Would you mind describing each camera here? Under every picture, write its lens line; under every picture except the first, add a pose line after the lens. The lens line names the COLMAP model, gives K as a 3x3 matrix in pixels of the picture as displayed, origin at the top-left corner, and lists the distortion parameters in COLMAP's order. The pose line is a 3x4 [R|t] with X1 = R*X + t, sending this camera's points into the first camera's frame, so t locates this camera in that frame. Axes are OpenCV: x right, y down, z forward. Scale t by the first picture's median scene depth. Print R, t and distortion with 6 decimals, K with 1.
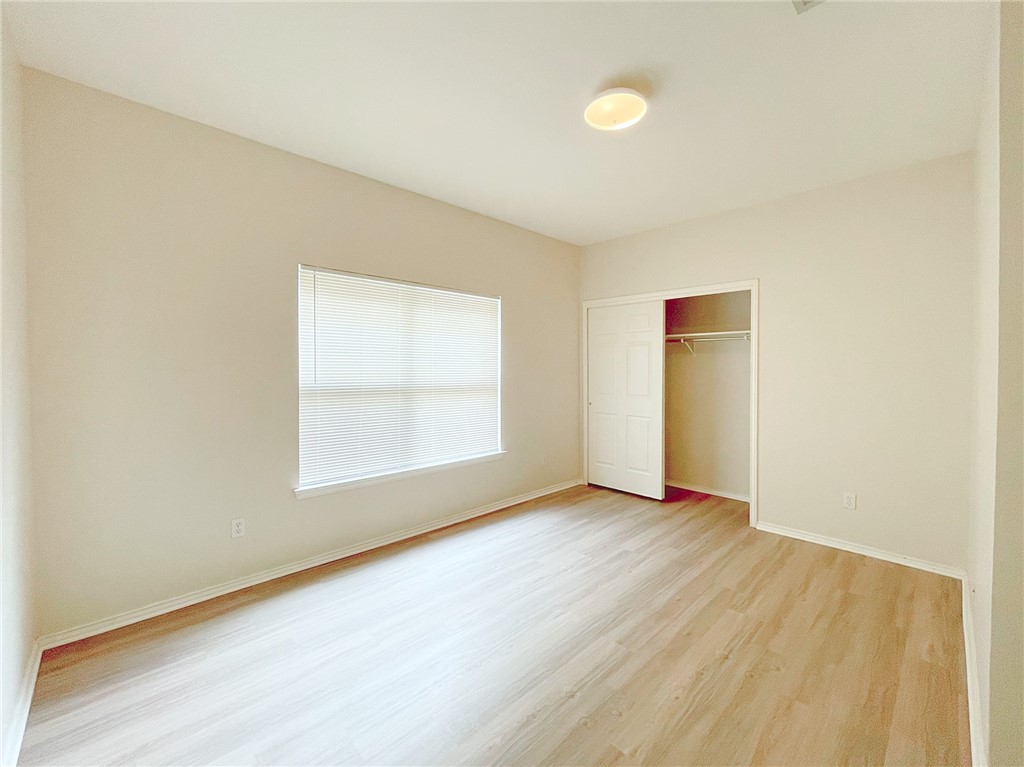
lens RADIAL K [[424.9, 0, 514.8], [0, 424.9, 383.9], [0, 0, 1]] dist [-0.002976, 0.002438]
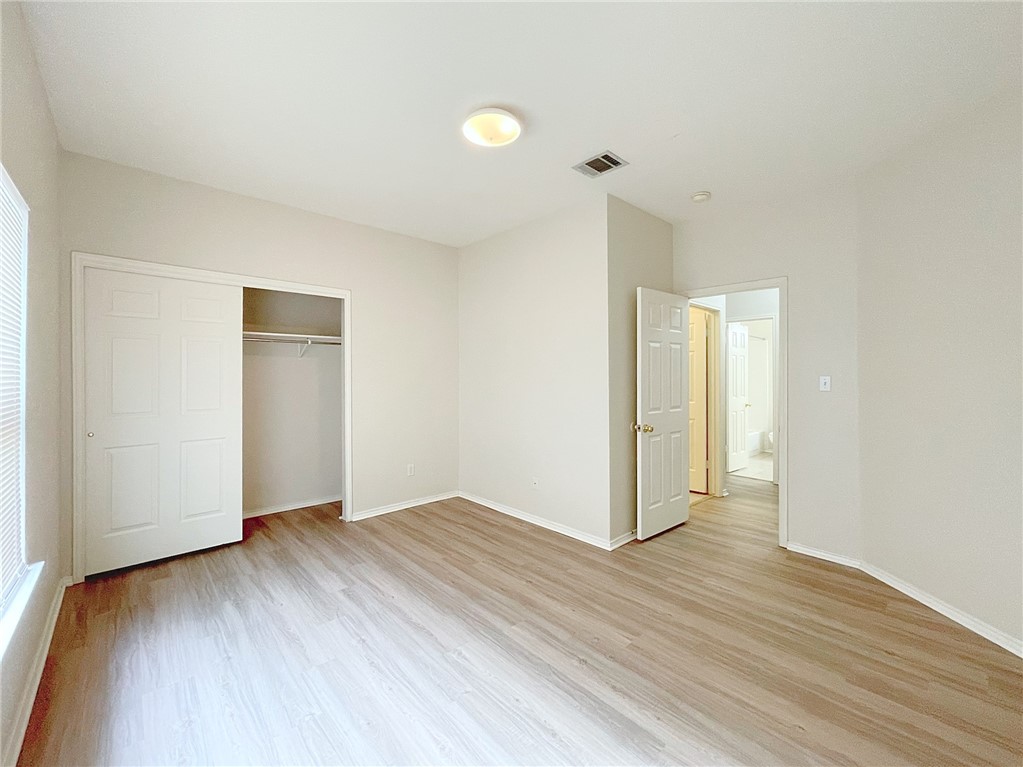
lens RADIAL K [[424.5, 0, 506.1], [0, 424.5, 374.3], [0, 0, 1]] dist [-0.002976, 0.002438]
pose [[0.043752, -0.006201, 0.999023, -0.511979], [0.039453, 0.999211, 0.004475, -0.021327], [-0.998263, 0.039219, 0.043962, 0.578298]]
